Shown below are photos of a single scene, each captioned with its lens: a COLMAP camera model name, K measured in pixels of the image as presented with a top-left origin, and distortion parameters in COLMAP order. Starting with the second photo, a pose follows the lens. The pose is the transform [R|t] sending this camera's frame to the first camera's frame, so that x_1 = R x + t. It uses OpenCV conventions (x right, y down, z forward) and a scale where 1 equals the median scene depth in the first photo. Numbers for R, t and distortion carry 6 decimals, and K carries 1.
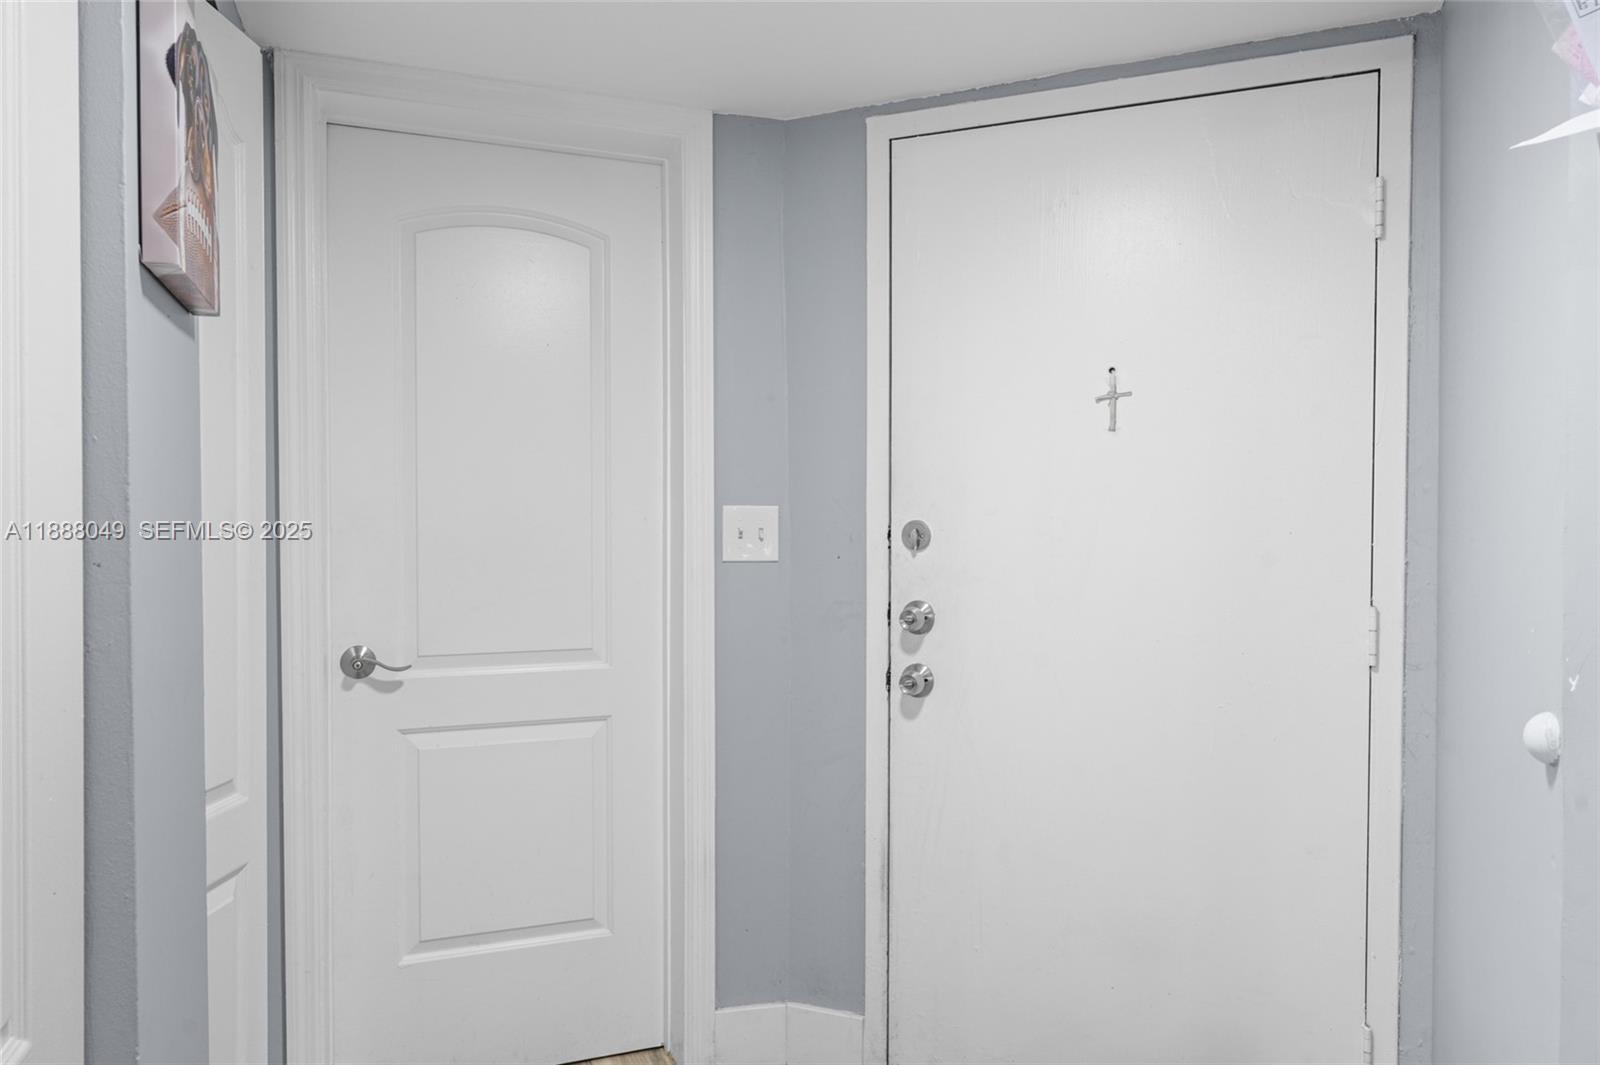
lens RADIAL K [[1067.5, 0, 805.3], [0, 1067.5, 529.4], [0, 0, 1]] dist [-0.001910, 0.000054]
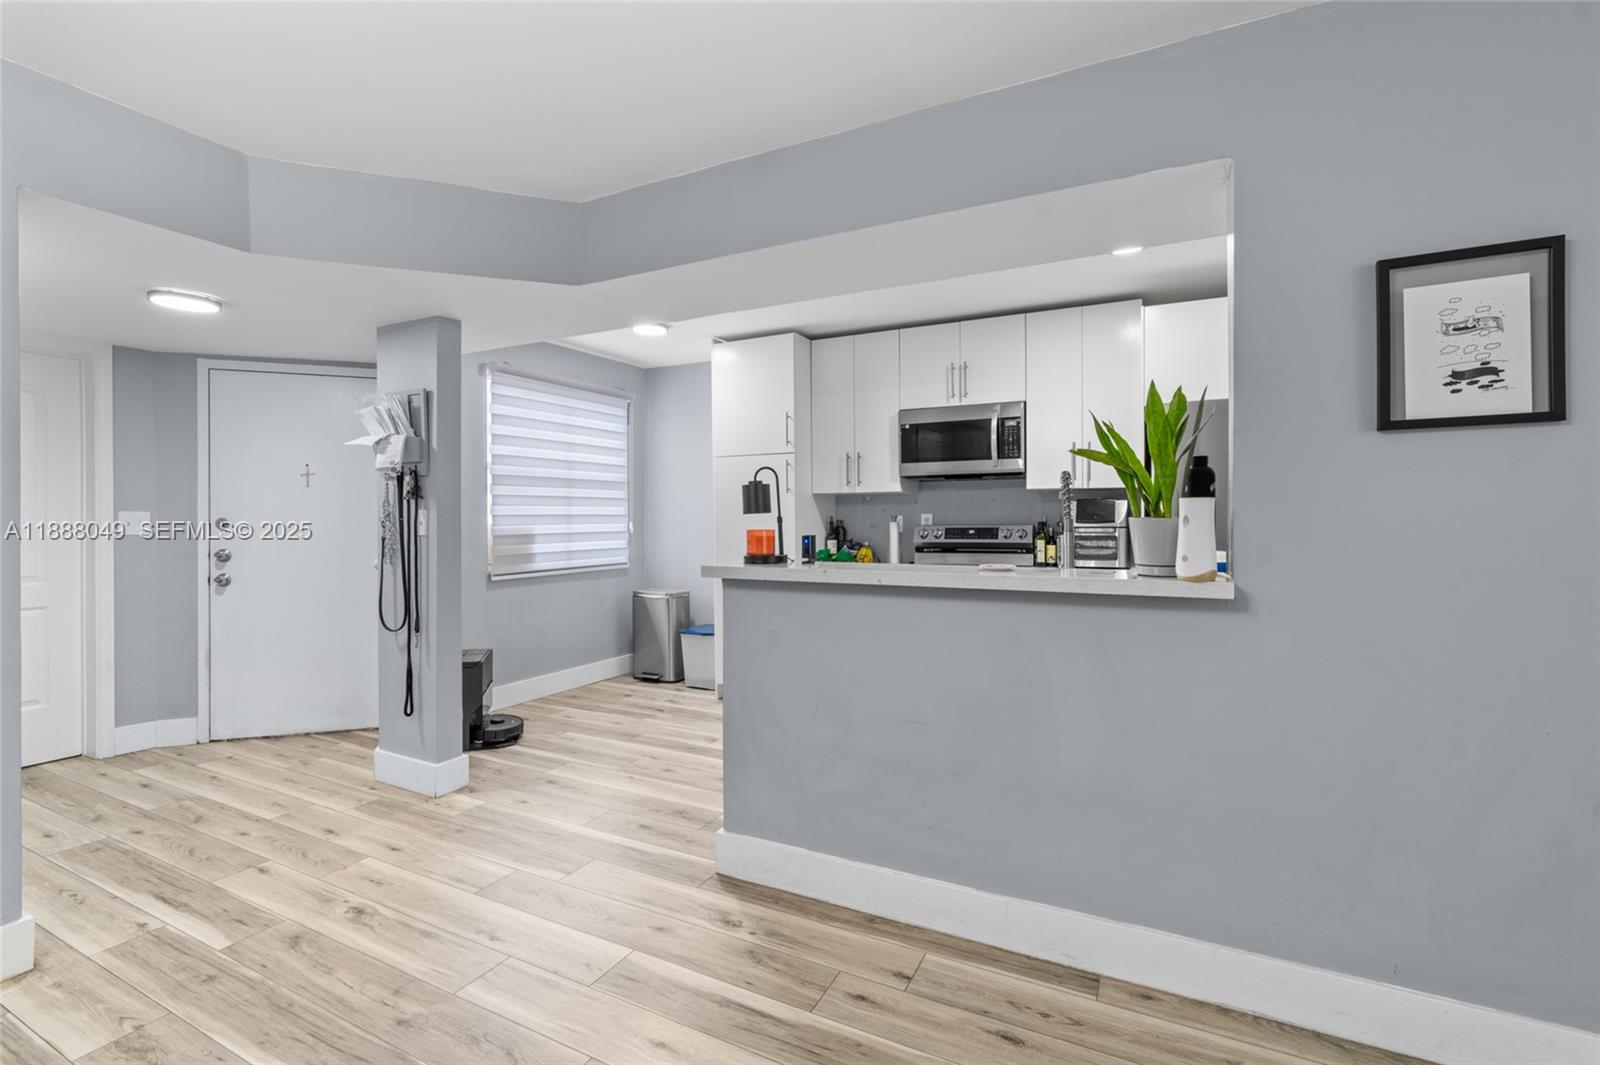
lens RADIAL K [[719.0, 0, 794.1], [0, 719.0, 524.9], [0, 0, 1]] dist [-0.005074, 0.002344]
pose [[0.750846, -0.002665, 0.660472, -0.003421], [0.006832, 0.999970, -0.003731, 0.024207], [-0.660442, 0.007313, 0.750842, -1.202504]]
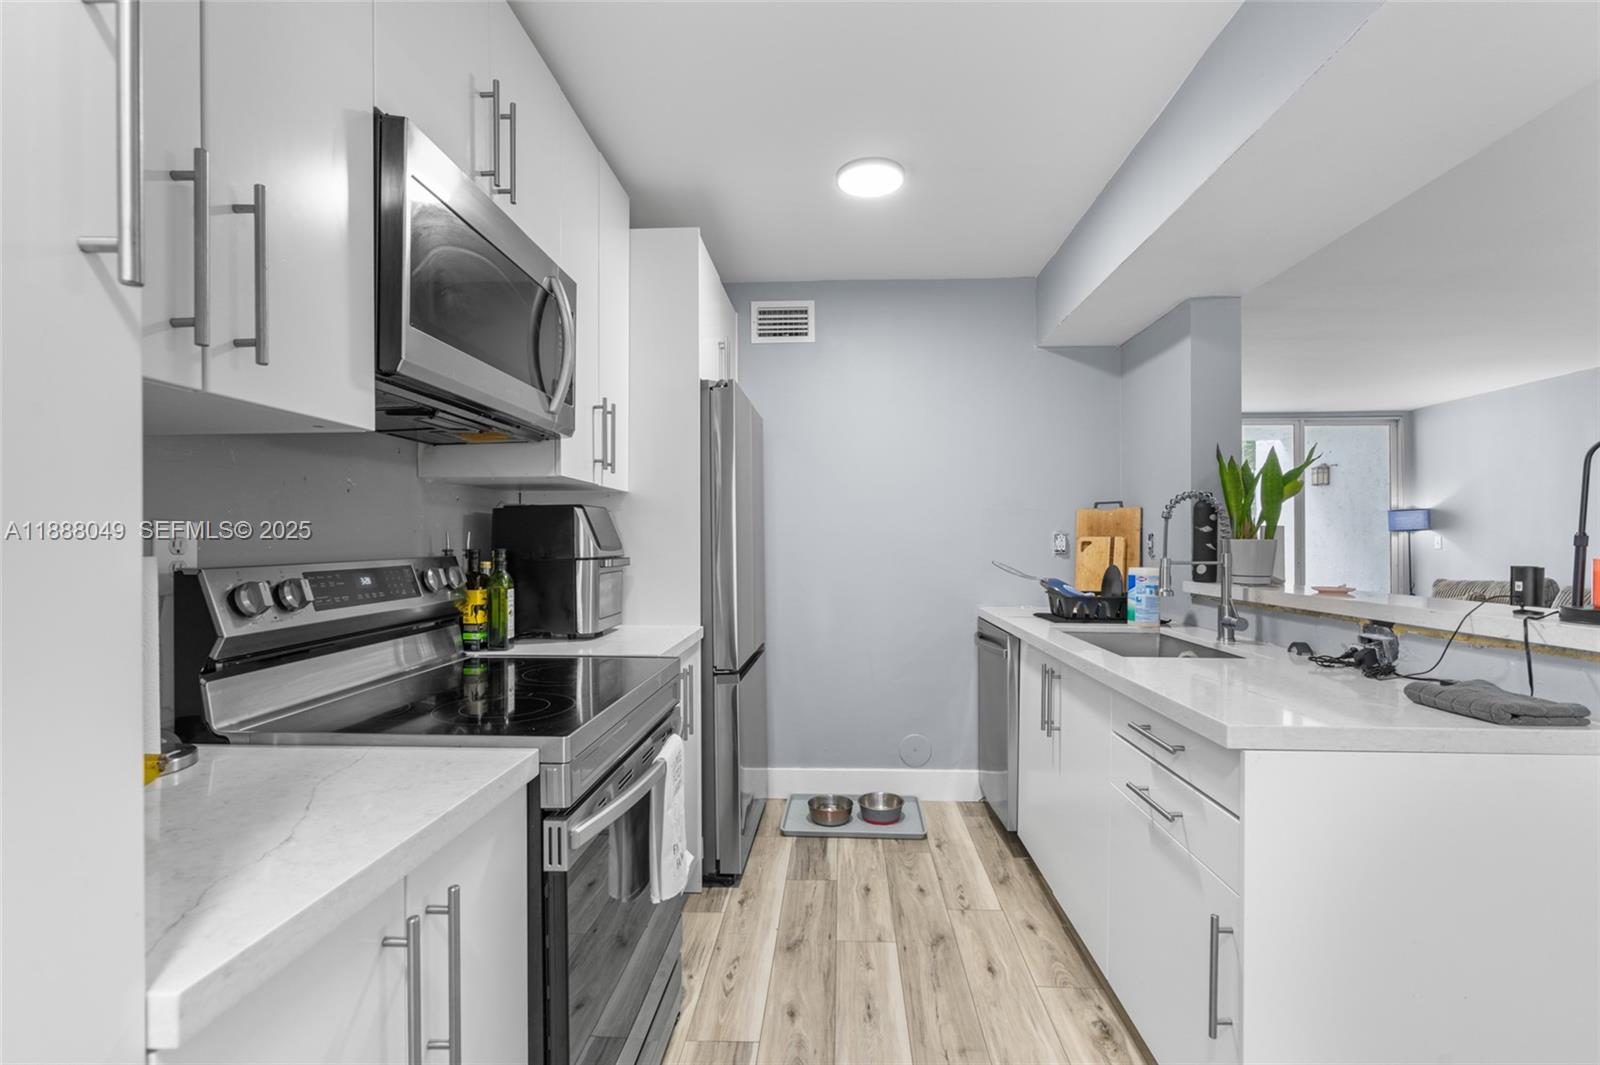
lens RADIAL K [[719.0, 0, 804.6], [0, 719.0, 546.6], [0, 0, 1]] dist [-0.005074, 0.002344]
pose [[-0.912328, 0.003122, 0.409448, 1.066293], [0.009821, 0.999850, 0.014258, 0.001267], [-0.409342, 0.017030, -0.912222, 0.437926]]
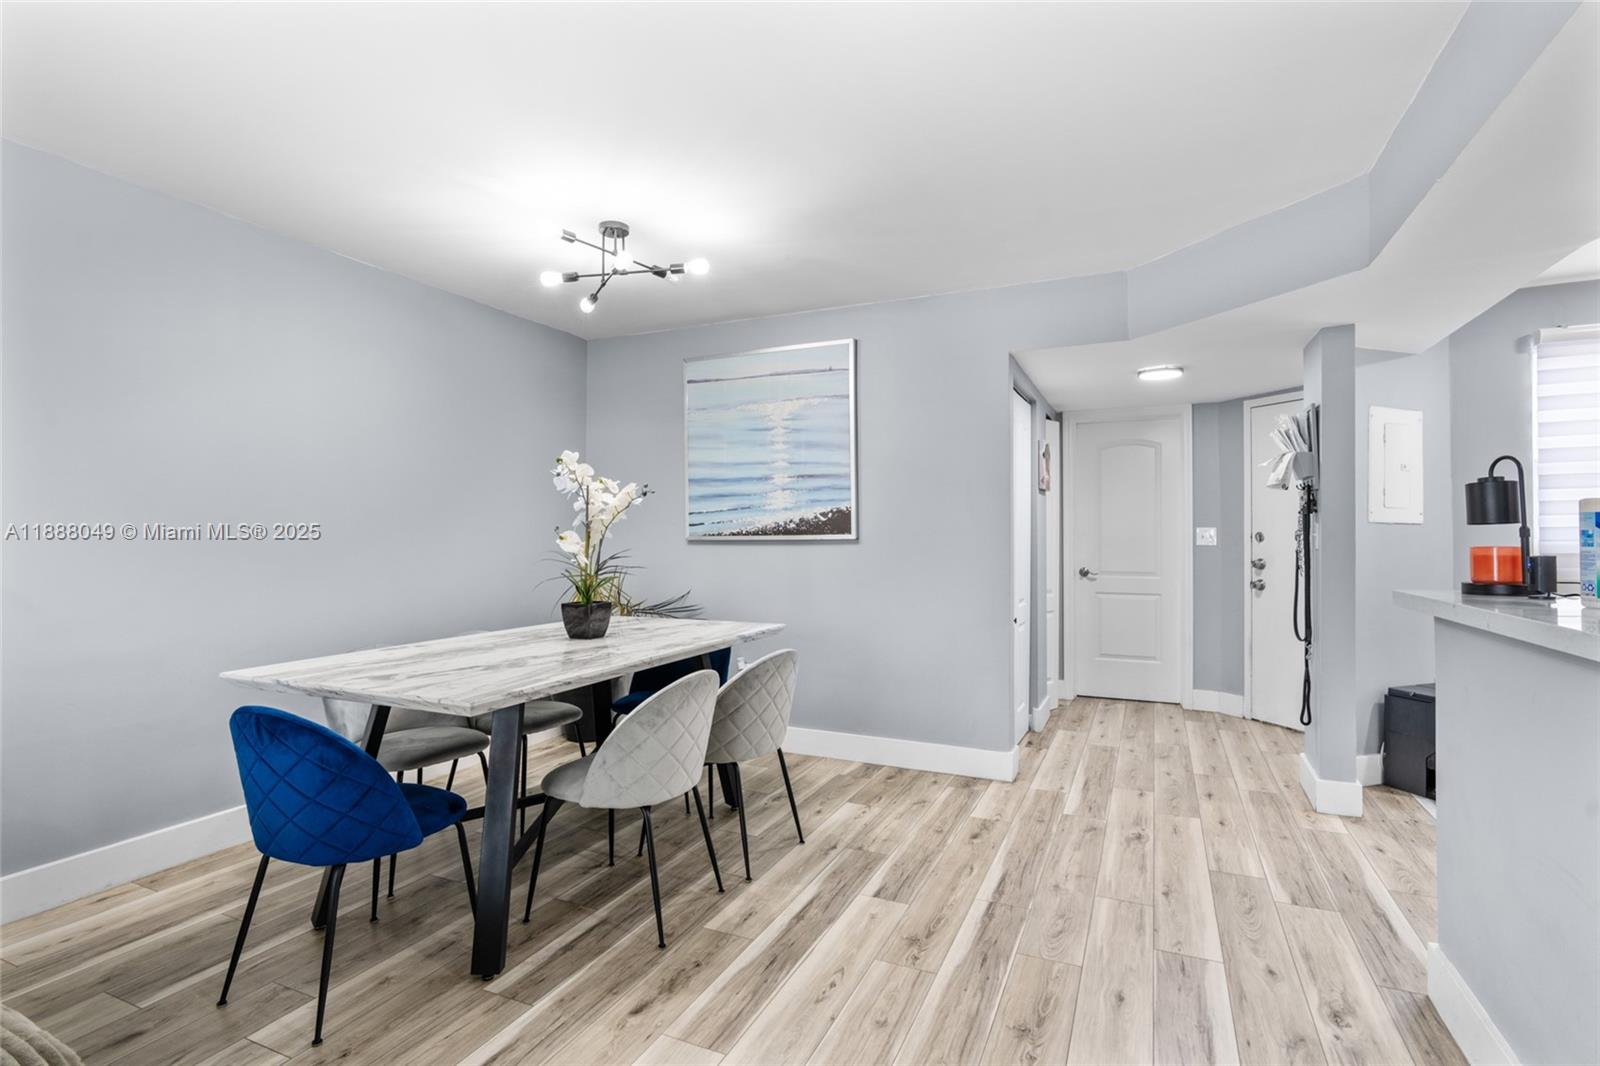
lens RADIAL K [[770.8, 0, 809.9], [0, 770.8, 532.9], [0, 0, 1]] dist [-0.005260, 0.003044]
pose [[0.702721, -0.001795, -0.711464, 0.758741], [-0.008414, 0.999906, -0.010833, 0.028179], [0.711416, 0.013598, 0.702639, -1.443219]]
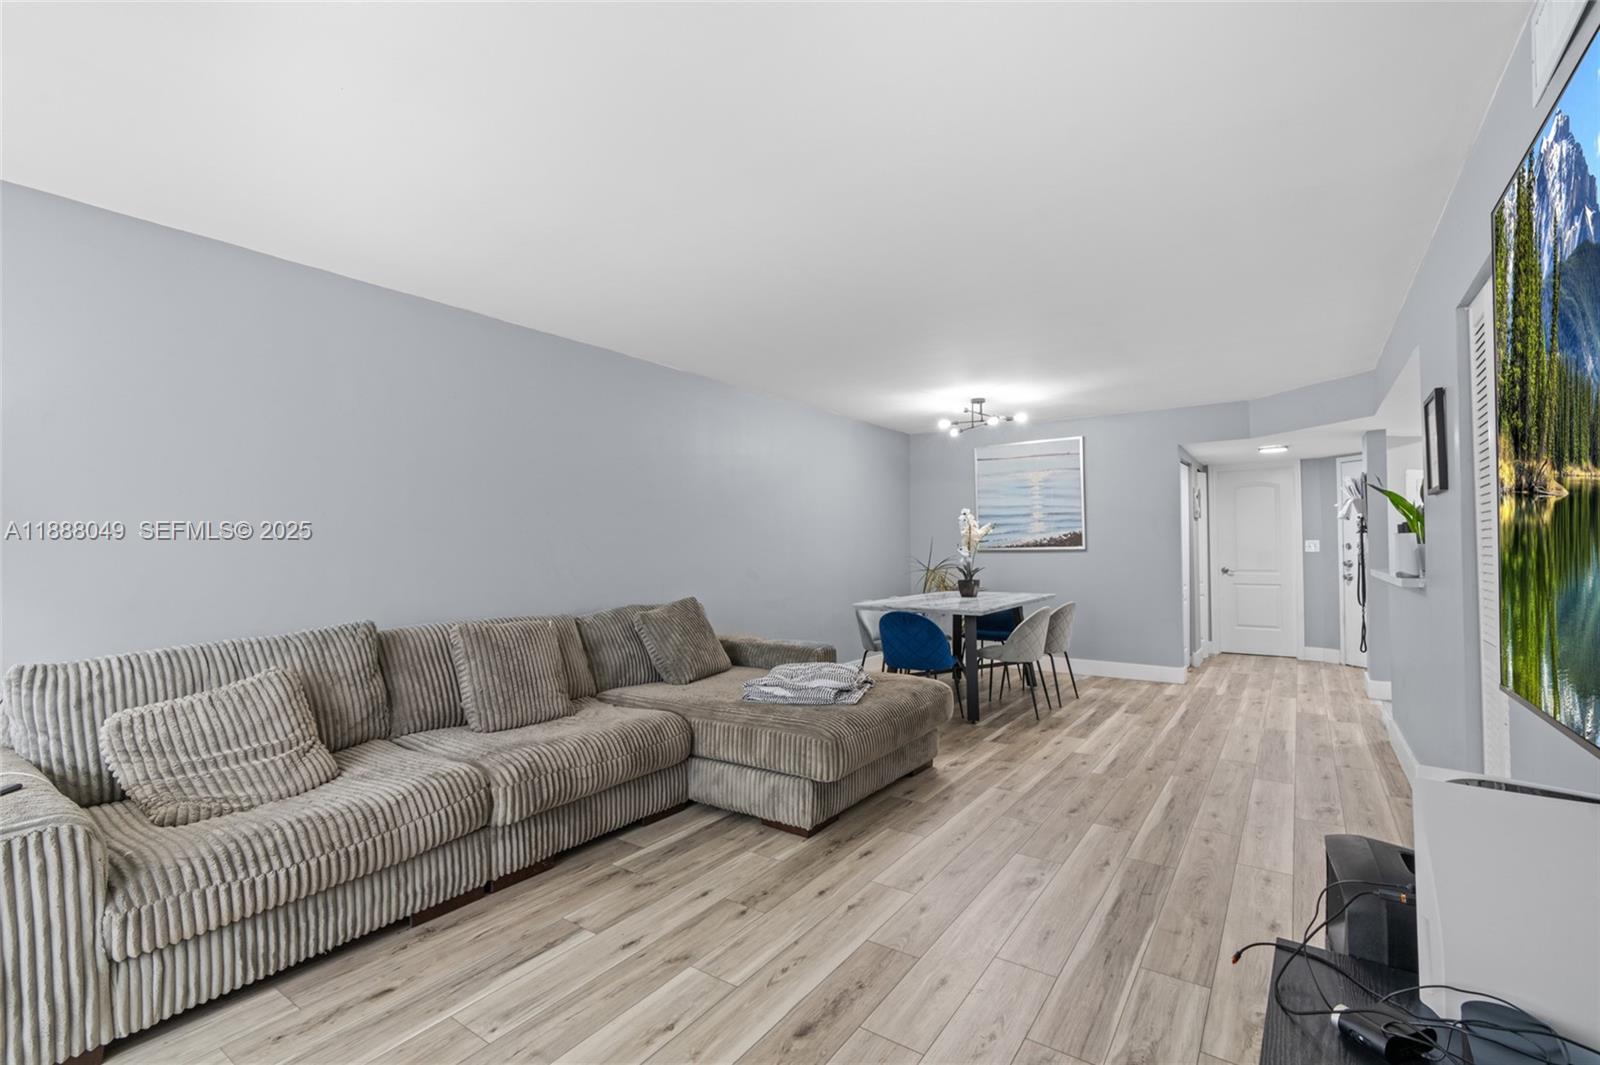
lens RADIAL K [[719.0, 0, 805.1], [0, 719.0, 533.3], [0, 0, 1]] dist [-0.005074, 0.002344]
pose [[0.561158, -0.019334, -0.827483, 1.365404], [-0.002957, 0.999674, -0.025363, 0.035711], [0.827704, 0.016680, 0.560918, -2.731034]]
